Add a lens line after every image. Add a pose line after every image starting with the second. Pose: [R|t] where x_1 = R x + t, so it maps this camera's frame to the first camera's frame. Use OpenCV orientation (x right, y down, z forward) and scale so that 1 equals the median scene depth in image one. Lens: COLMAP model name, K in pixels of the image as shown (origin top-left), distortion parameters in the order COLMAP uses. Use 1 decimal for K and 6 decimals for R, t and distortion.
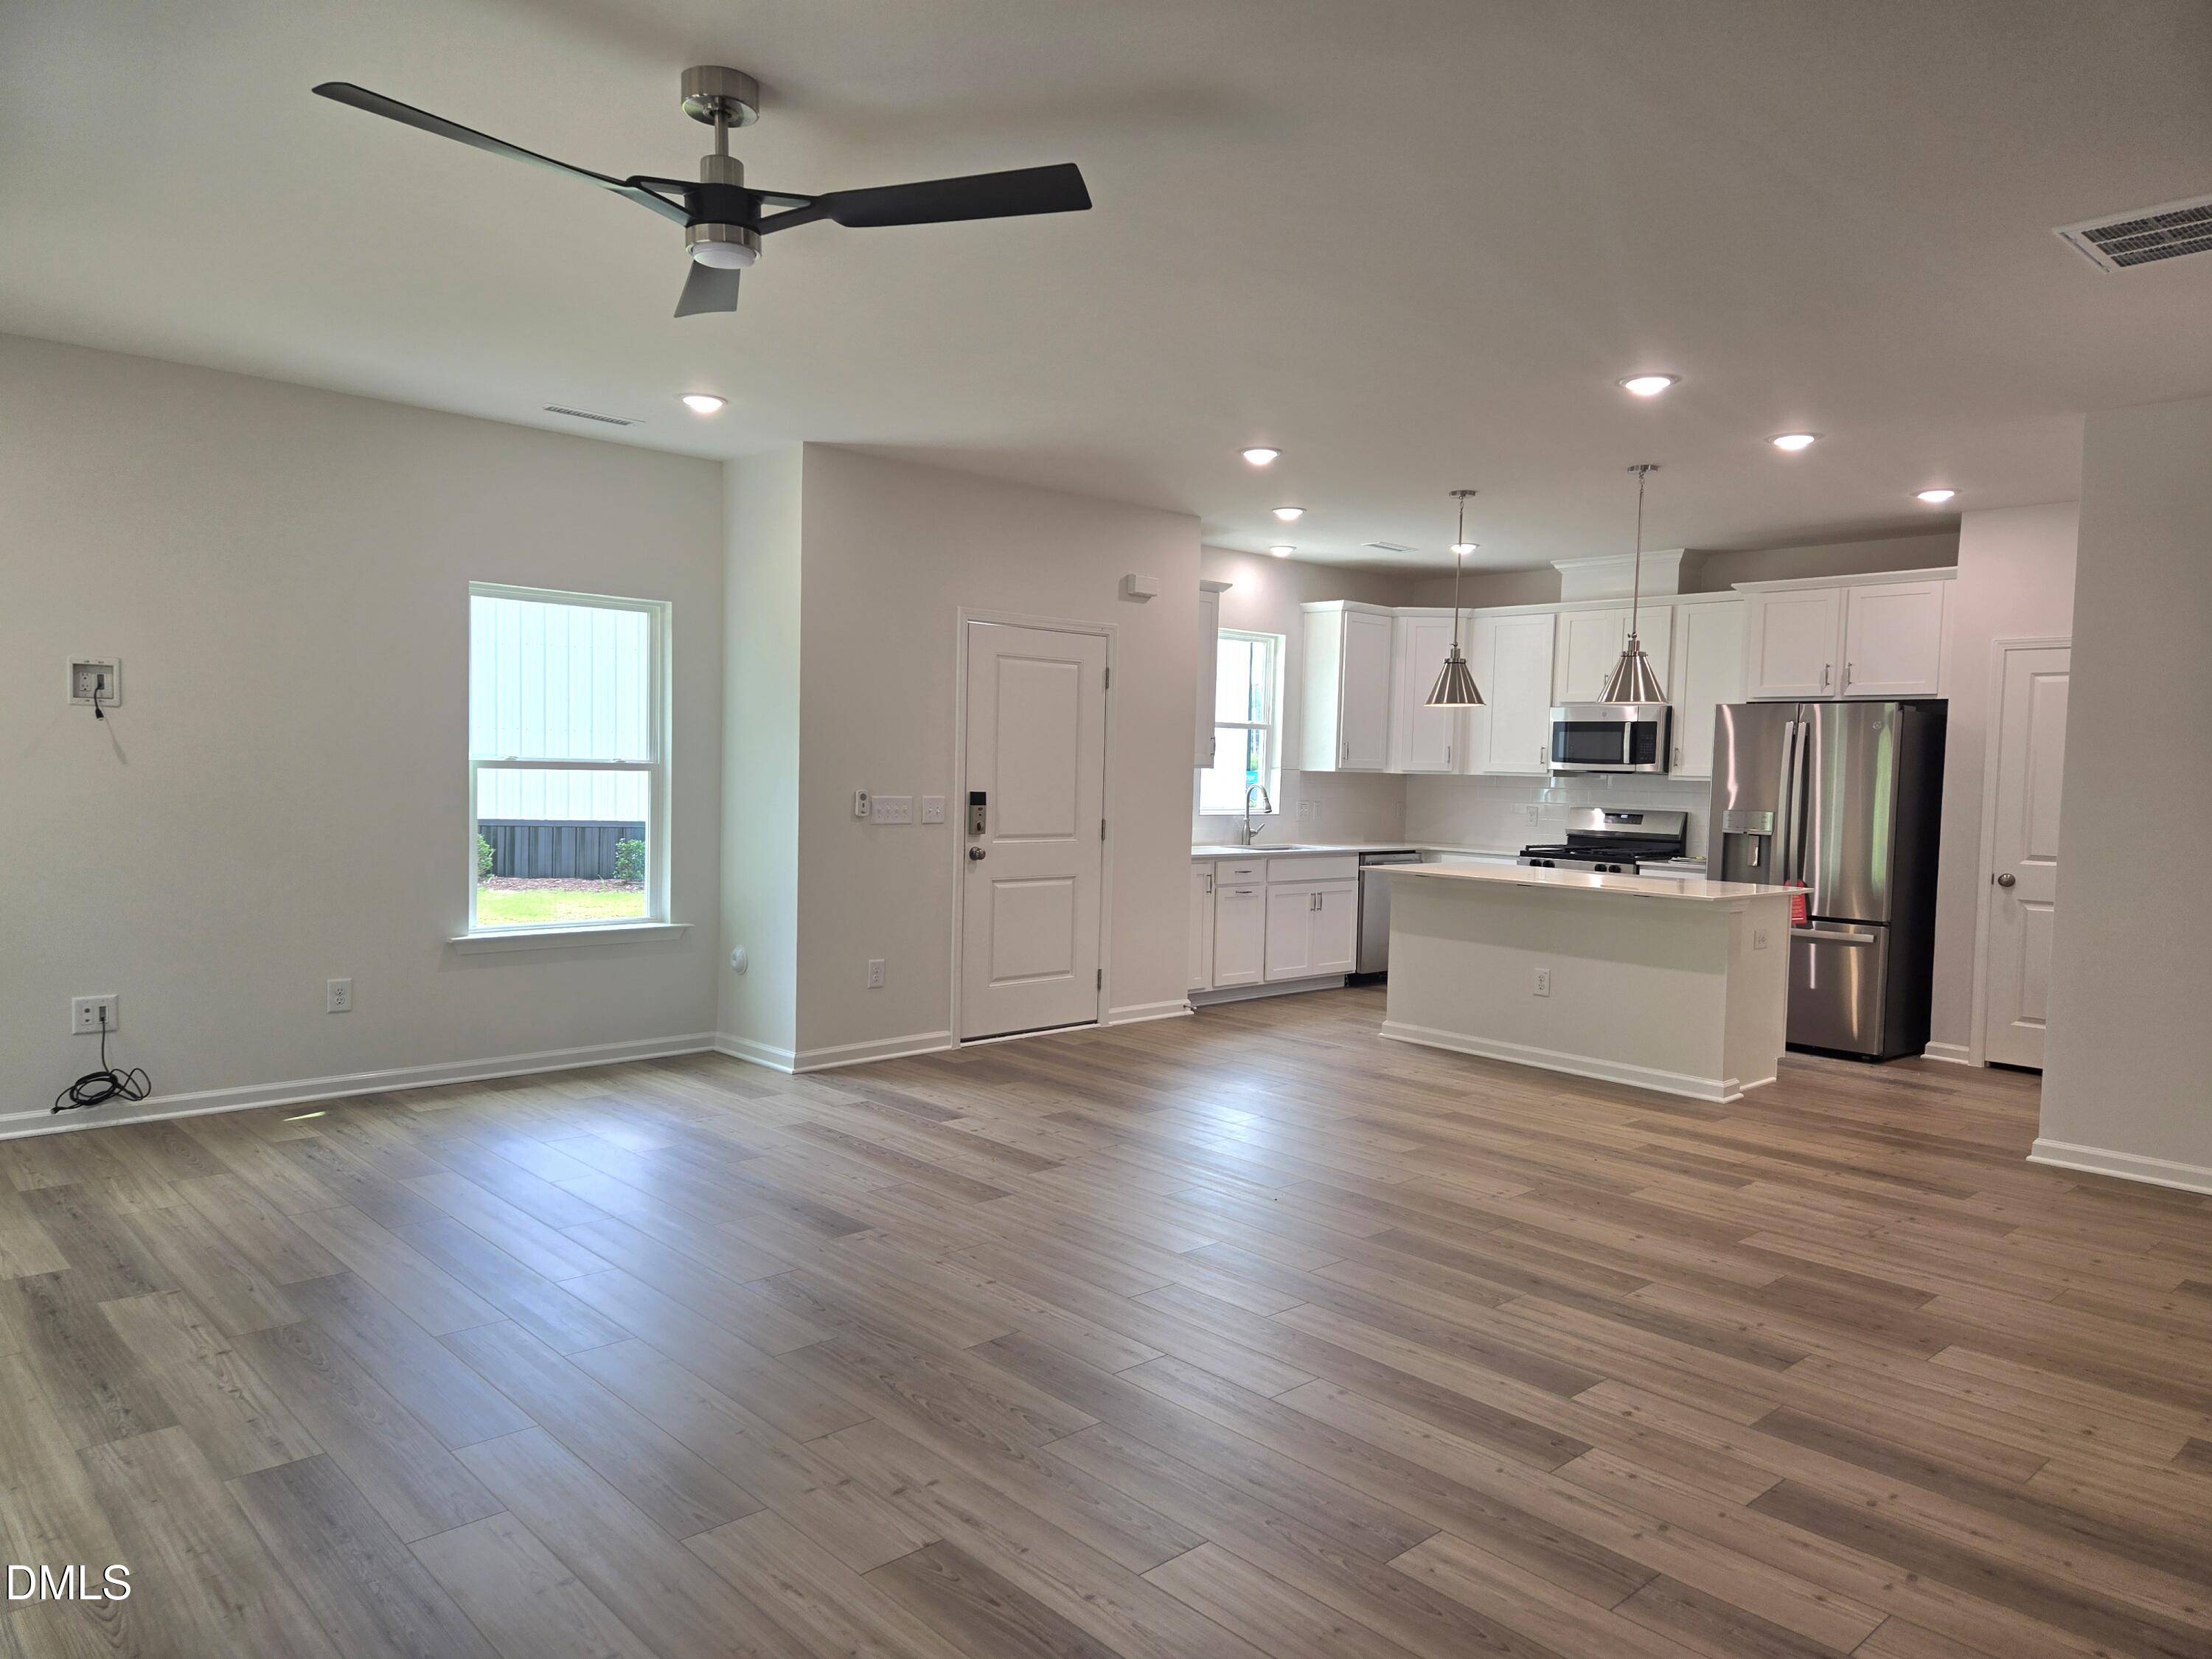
lens RADIAL K [[1475.4, 0, 1101.5], [0, 1475.4, 840.0], [0, 0, 1]] dist [0.079008, -0.064227]
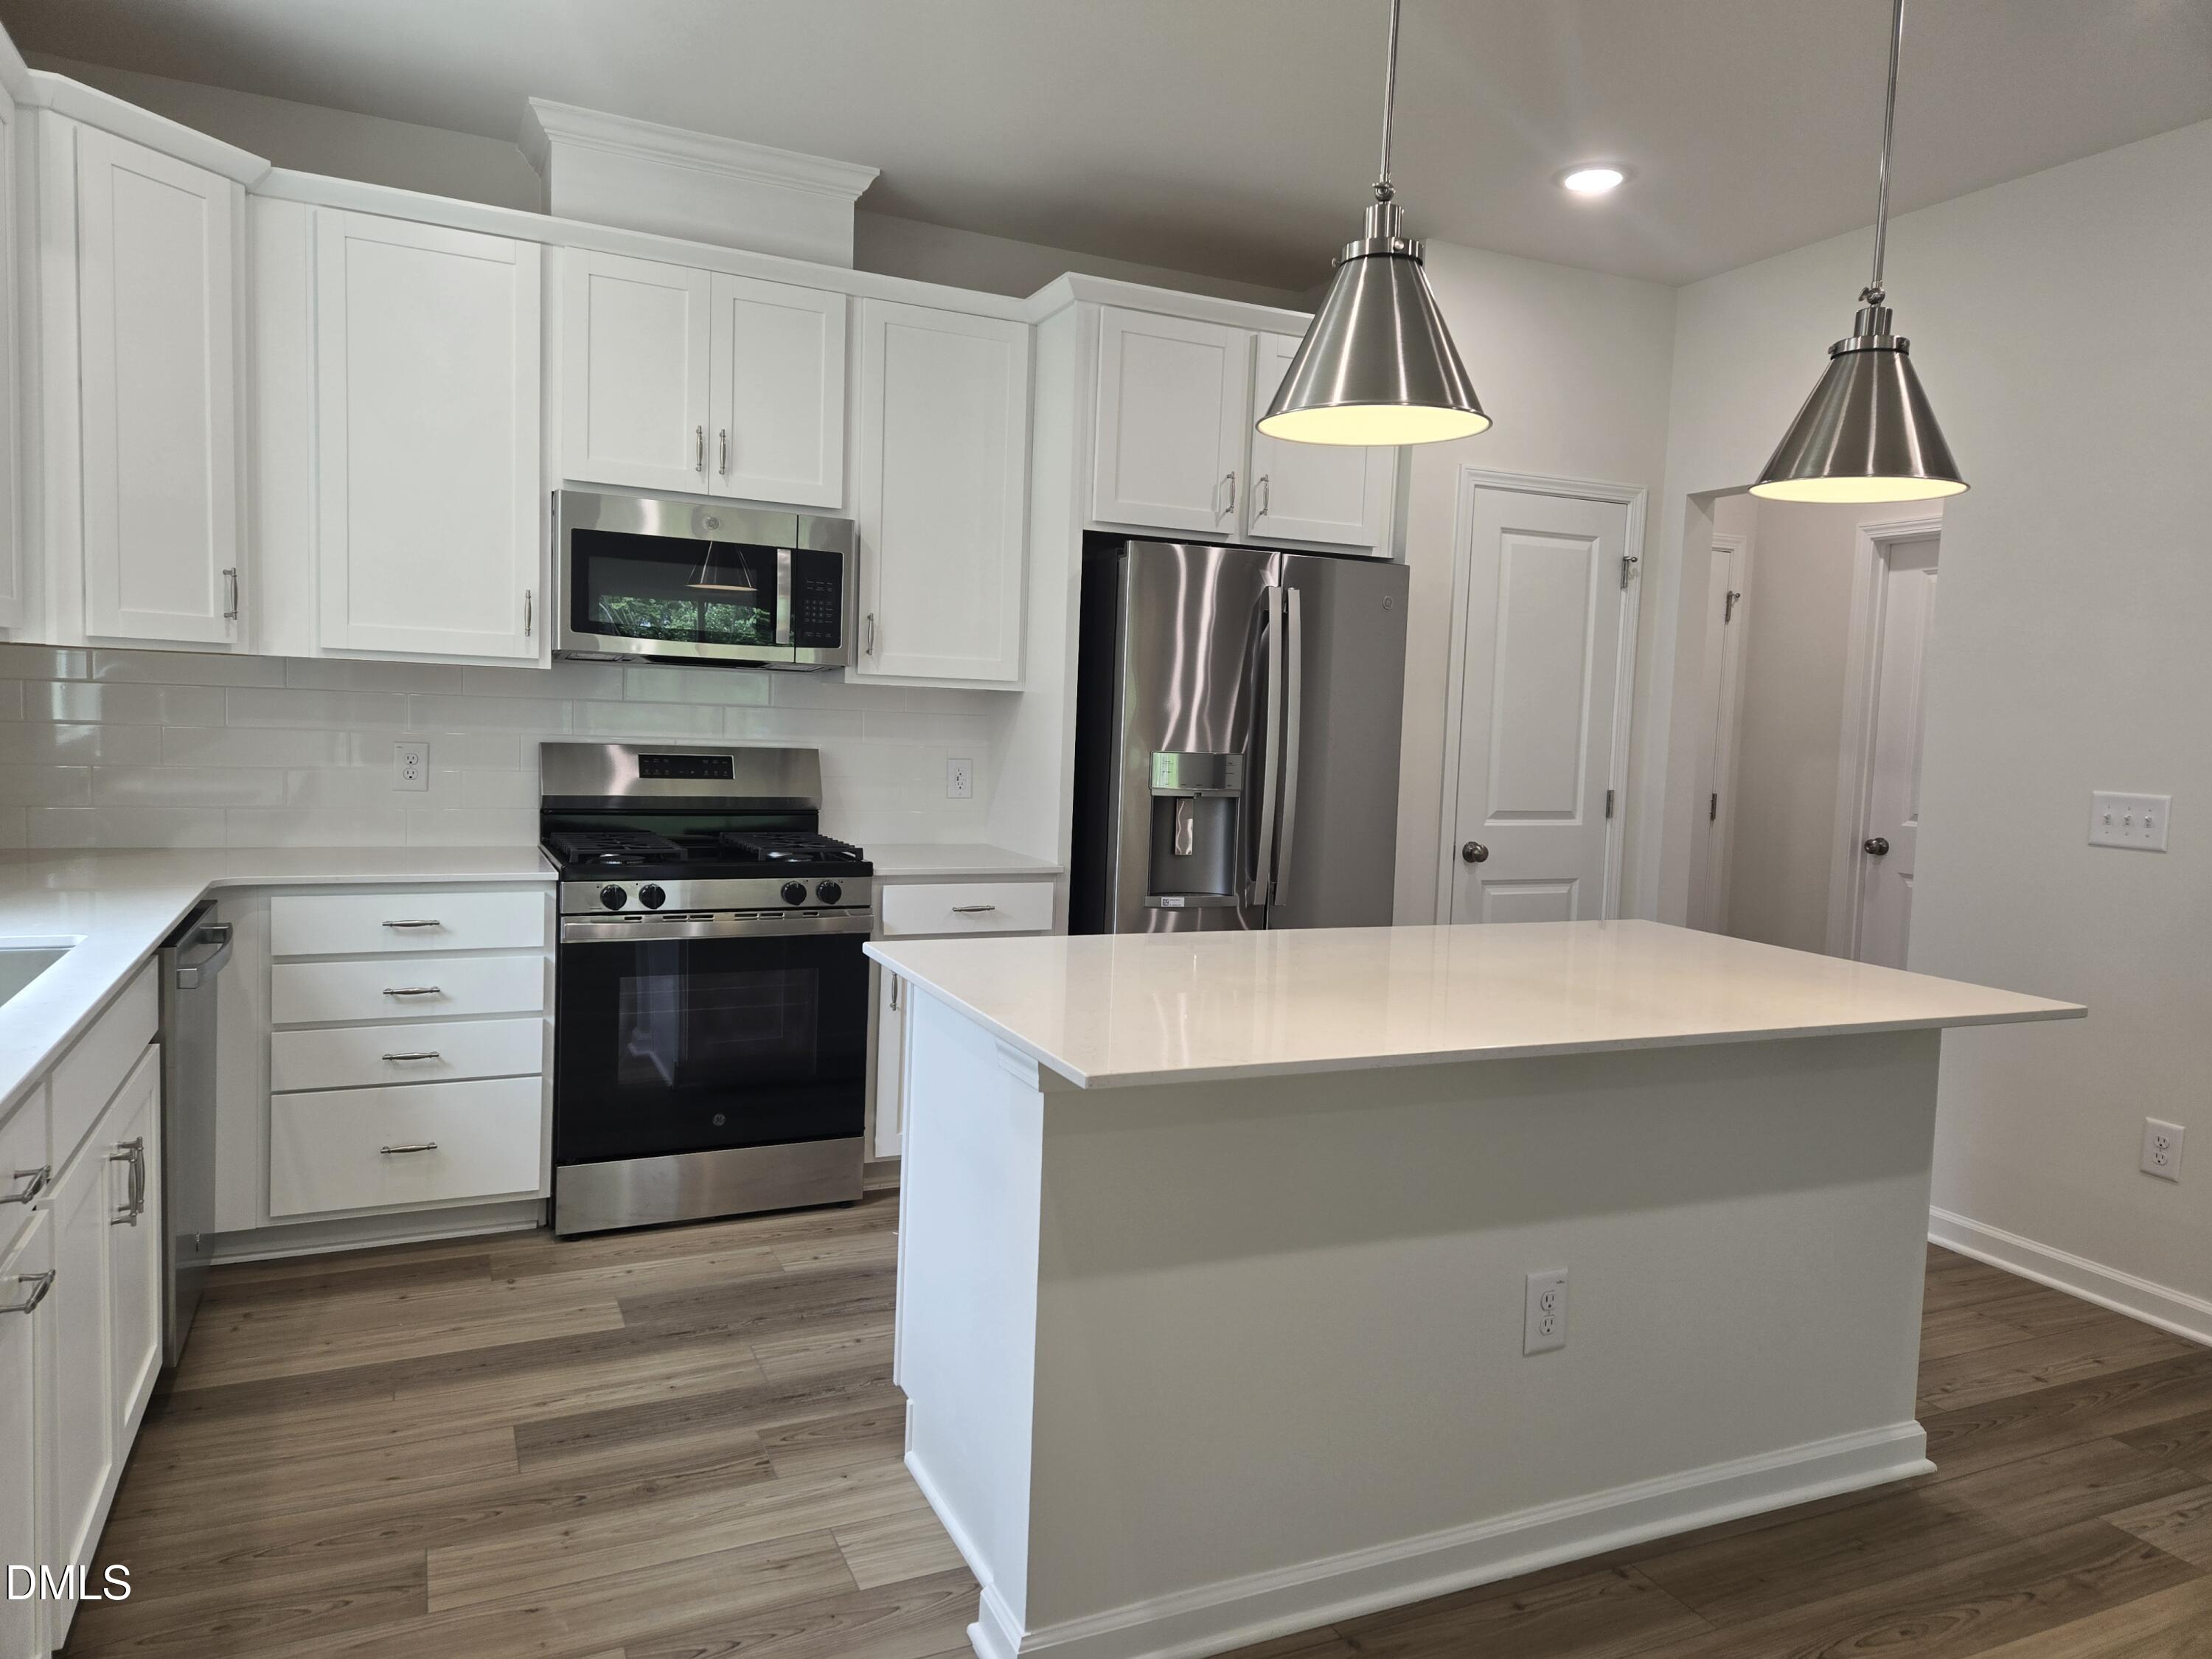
lens RADIAL K [[1475.4, 0, 1108.8], [0, 1475.4, 825.3], [0, 0, 1]] dist [0.079008, -0.064227]
pose [[0.302718, -0.086819, 0.949118, -0.052584], [0.019551, 0.996199, 0.084890, -0.051938], [-0.952880, -0.007141, 0.303265, 1.198895]]
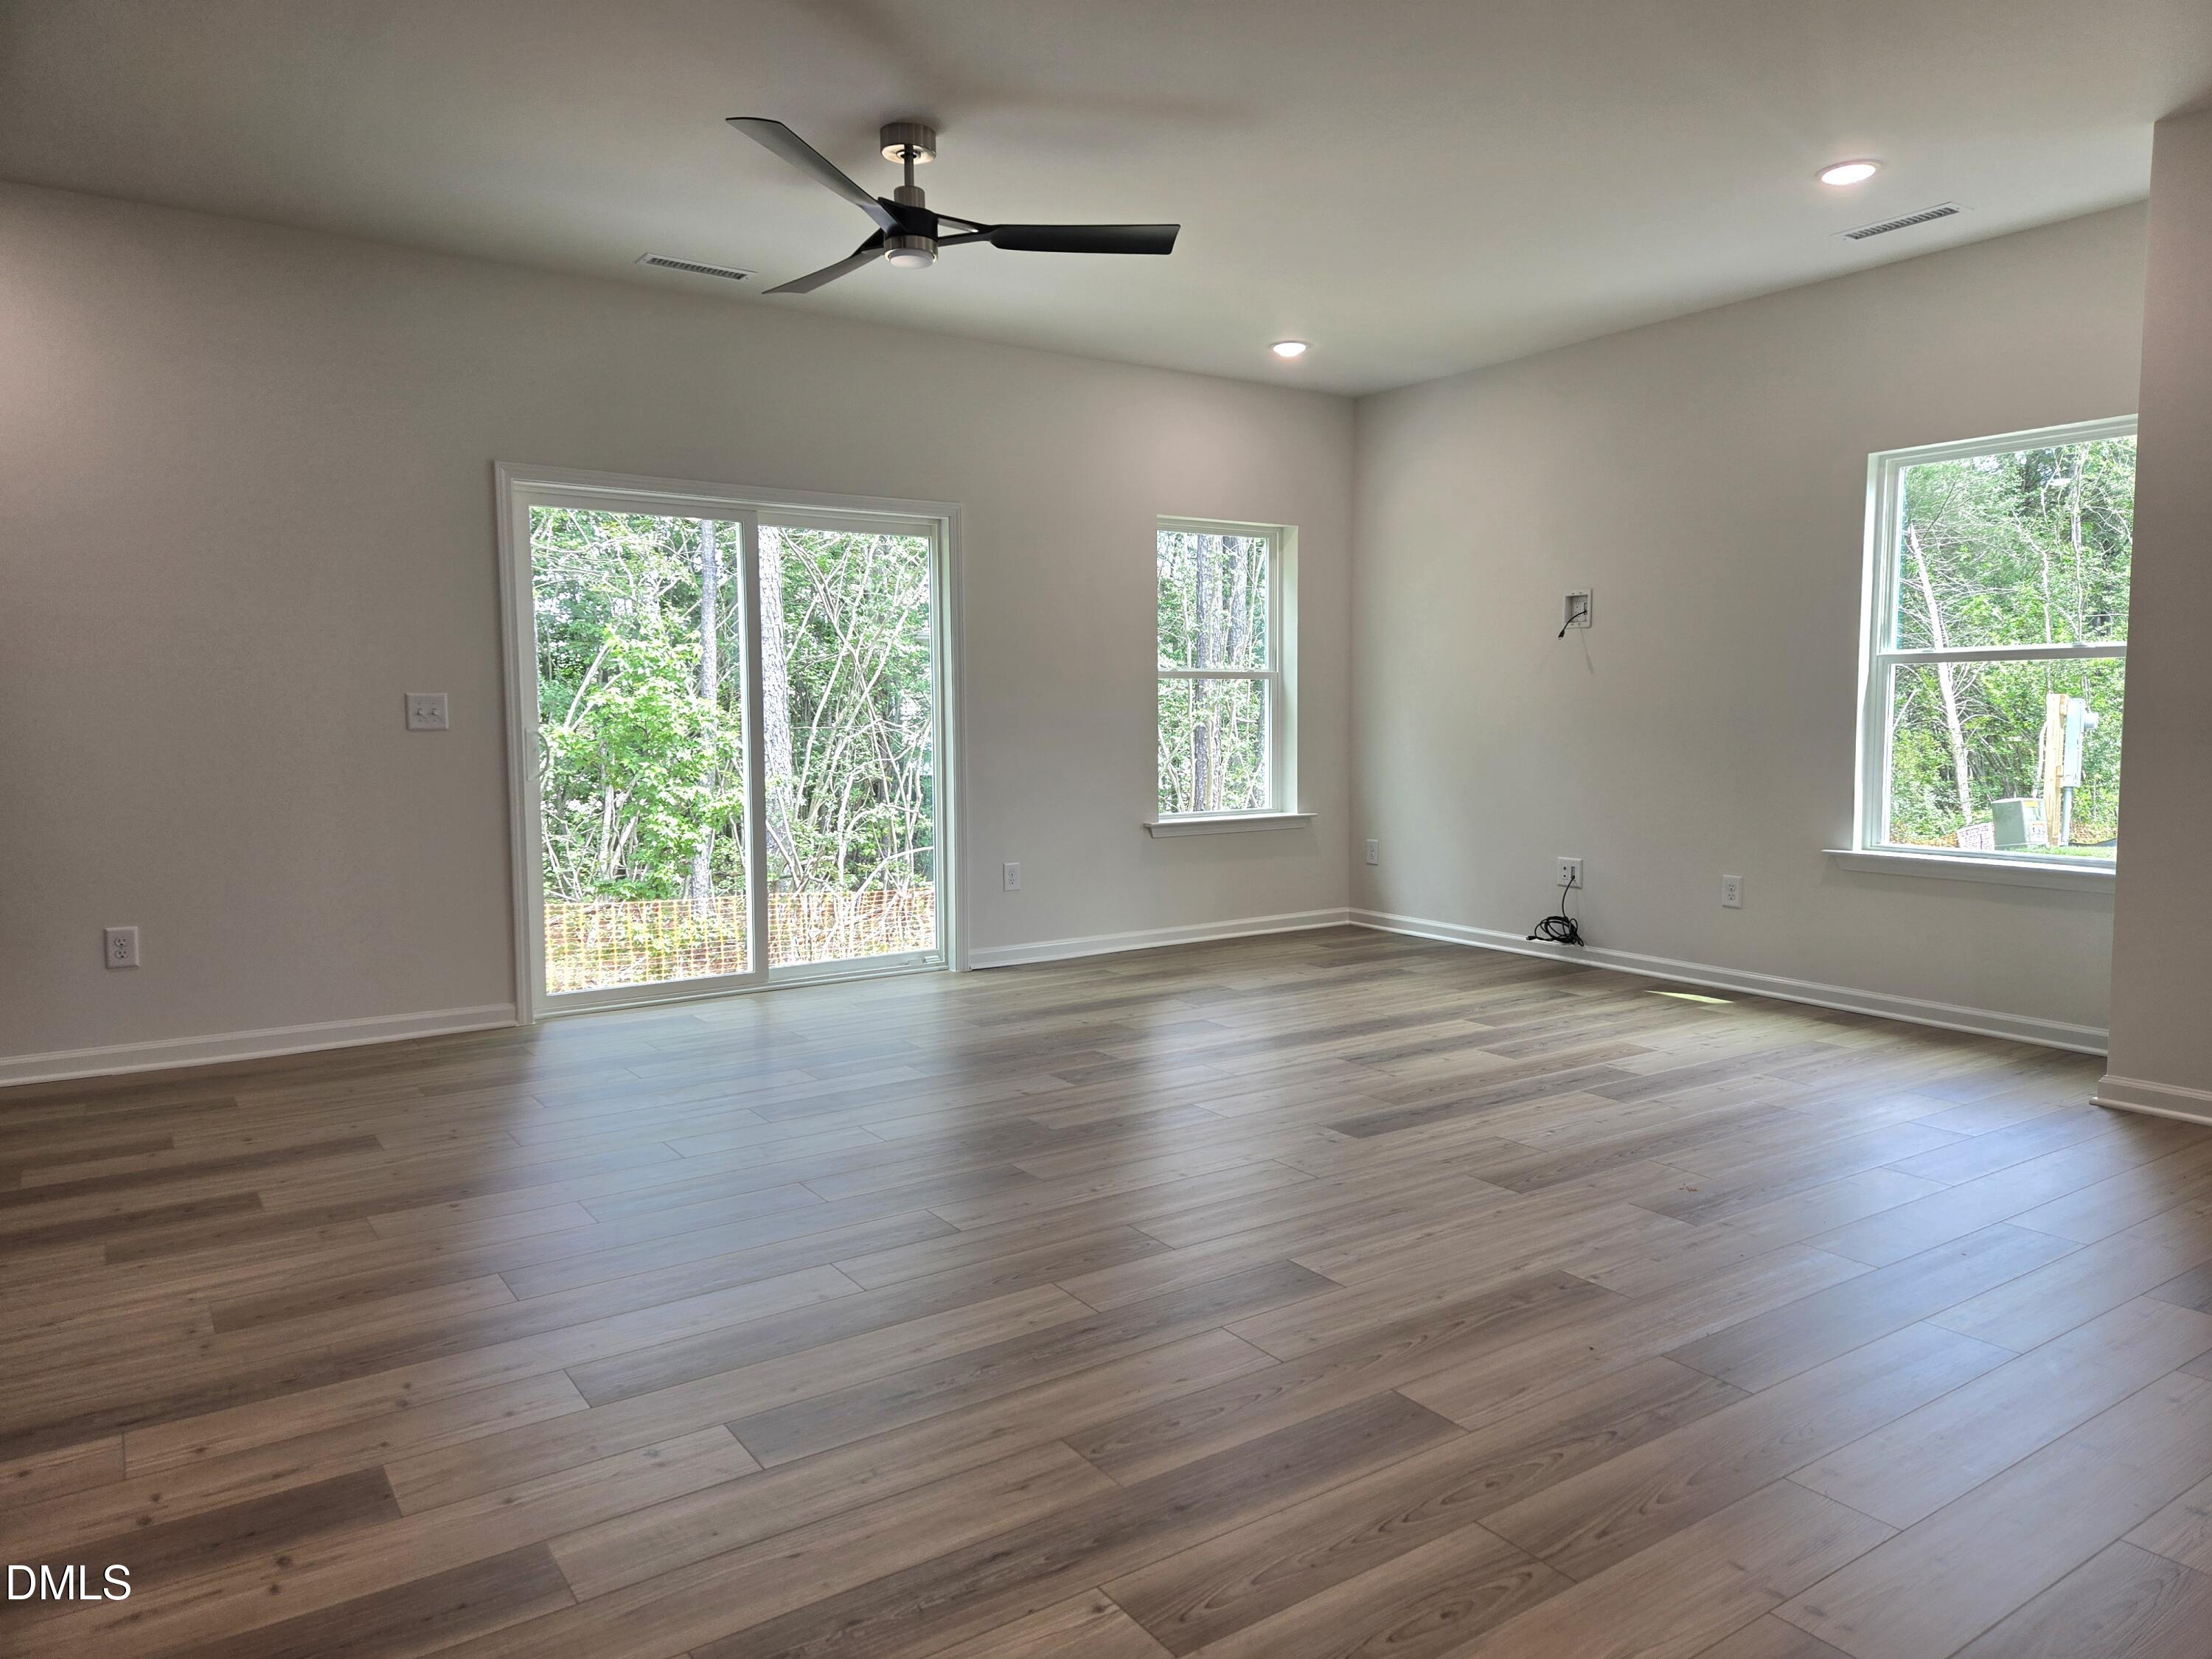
lens RADIAL K [[1475.4, 0, 1120.5], [0, 1475.4, 821.3], [0, 0, 1]] dist [0.079008, -0.064227]
pose [[-0.145452, 0.051166, -0.988041, 0.564339], [-0.051342, 0.996926, 0.059184, 0.016625], [0.988032, 0.059337, -0.142378, 0.730570]]
